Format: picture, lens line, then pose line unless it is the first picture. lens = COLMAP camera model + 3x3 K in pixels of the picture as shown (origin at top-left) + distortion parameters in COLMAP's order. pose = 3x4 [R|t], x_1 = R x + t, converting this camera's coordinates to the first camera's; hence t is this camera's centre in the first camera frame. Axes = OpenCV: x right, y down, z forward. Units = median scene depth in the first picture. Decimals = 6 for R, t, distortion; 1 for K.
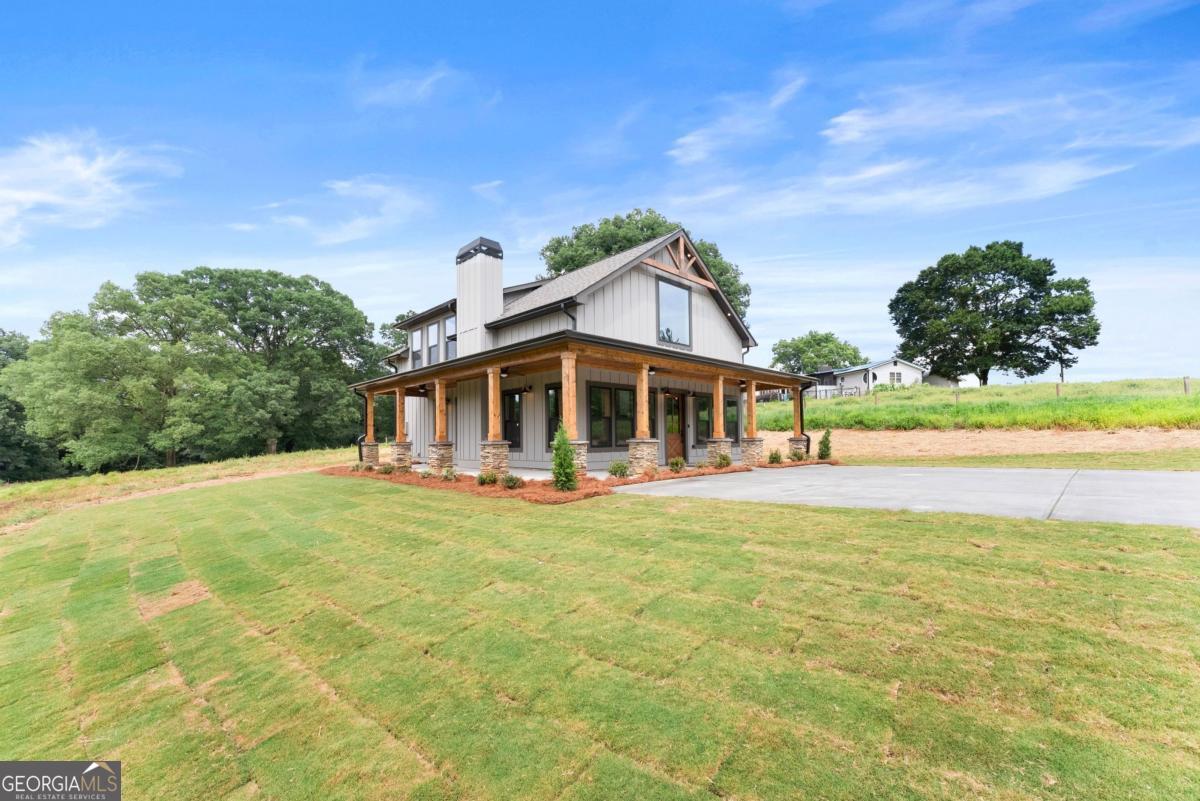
lens RADIAL K [[485.7, 0, 602.5], [0, 485.7, 403.1], [0, 0, 1]] dist [0.000019, -0.000091]
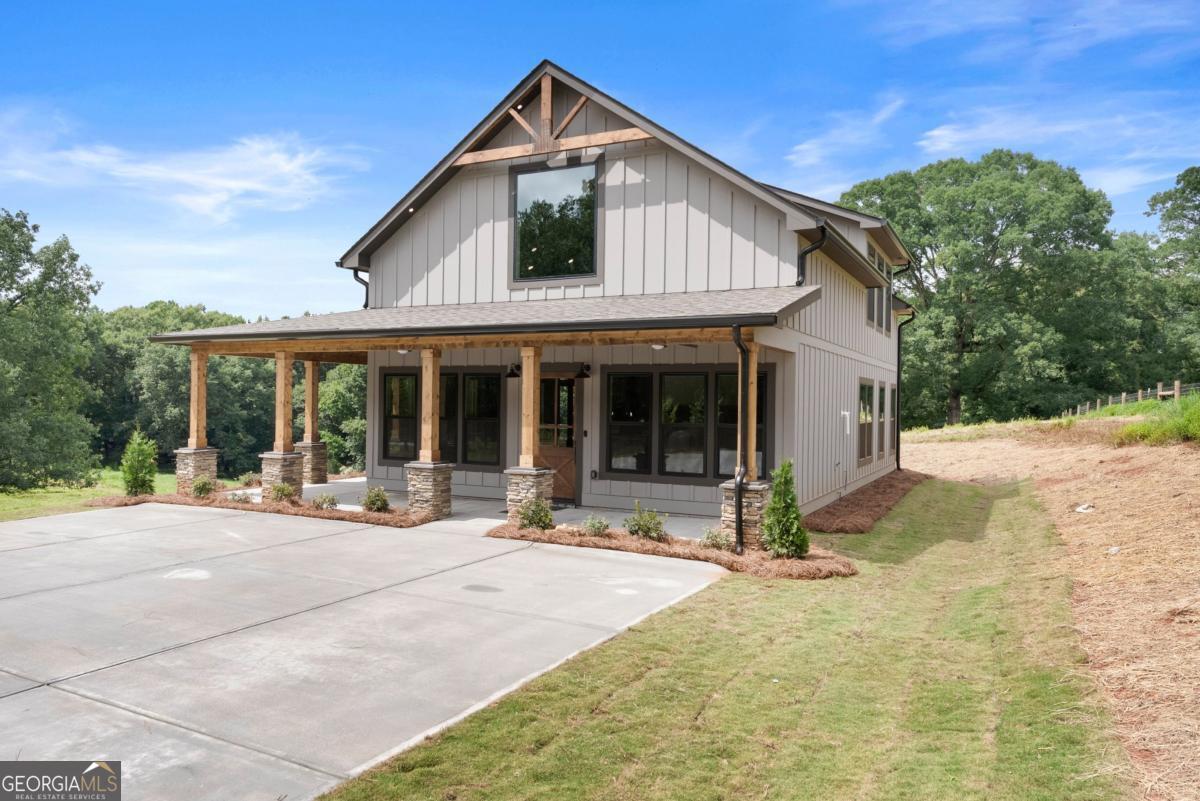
lens RADIAL K [[805.2, 0, 602.0], [0, 805.2, 406.7], [0, 0, 1]] dist [0.003019, 0.001153]
pose [[0.314882, 0.022949, -0.948853, 1.195080], [0.055749, 0.997534, 0.042627, -0.021354], [0.947492, -0.066320, 0.312826, 0.893148]]
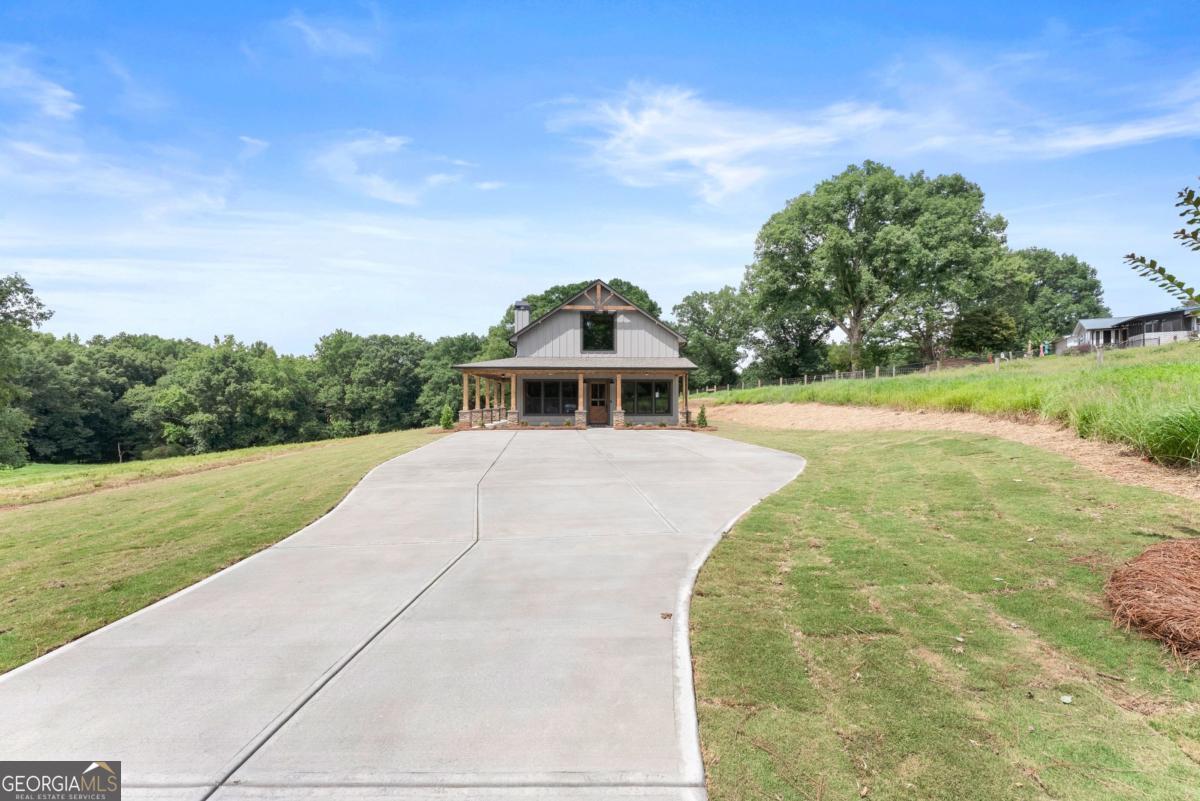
lens RADIAL K [[488.4, 0, 600.0], [0, 488.4, 400.5], [0, 0, 1]] dist [-0.000055, -0.000015]
pose [[0.735696, 0.012056, -0.677204, 1.484371], [0.043058, 0.996987, 0.064527, -0.074479], [0.675942, -0.076631, 0.732960, -0.249174]]
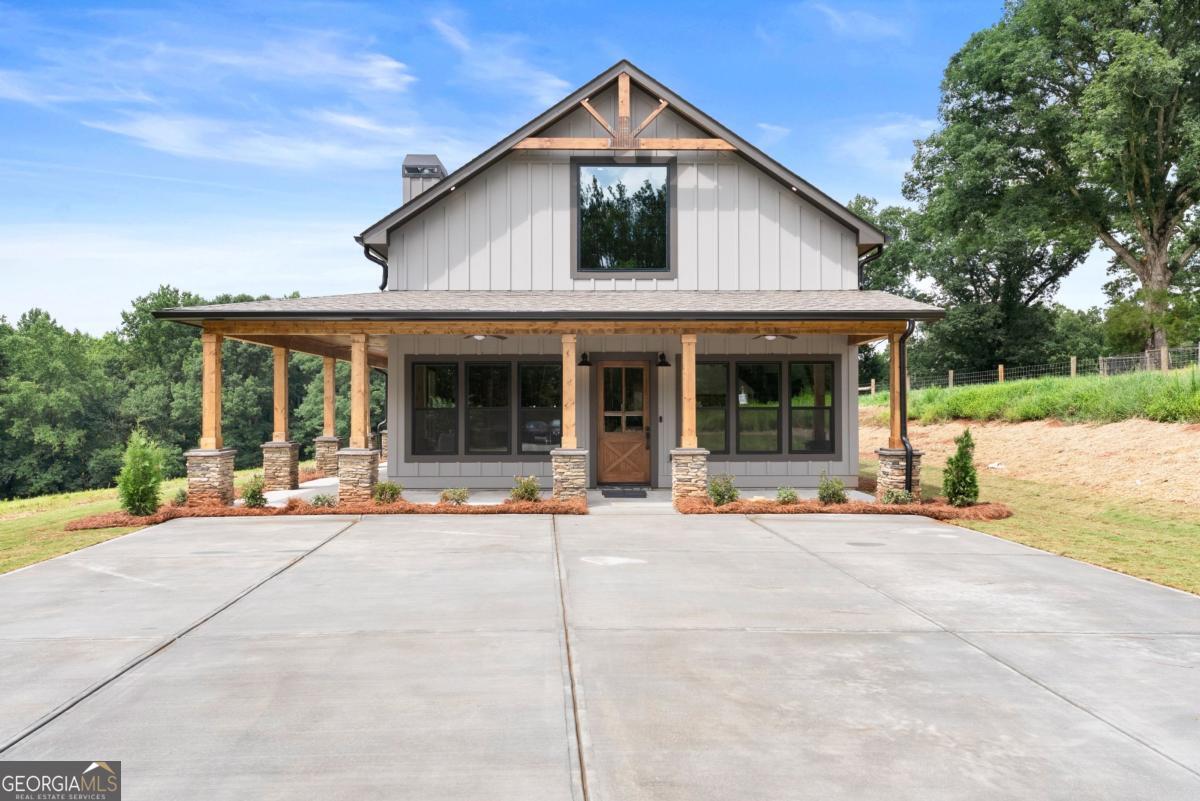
lens RADIAL K [[795.6, 0, 600.5], [0, 795.6, 405.2], [0, 0, 1]] dist [0.000830, 0.003129]
pose [[0.716391, 0.007069, -0.697664, 0.903662], [0.047396, 0.997146, 0.058772, -0.030327], [0.696088, -0.075170, 0.714011, 0.368711]]
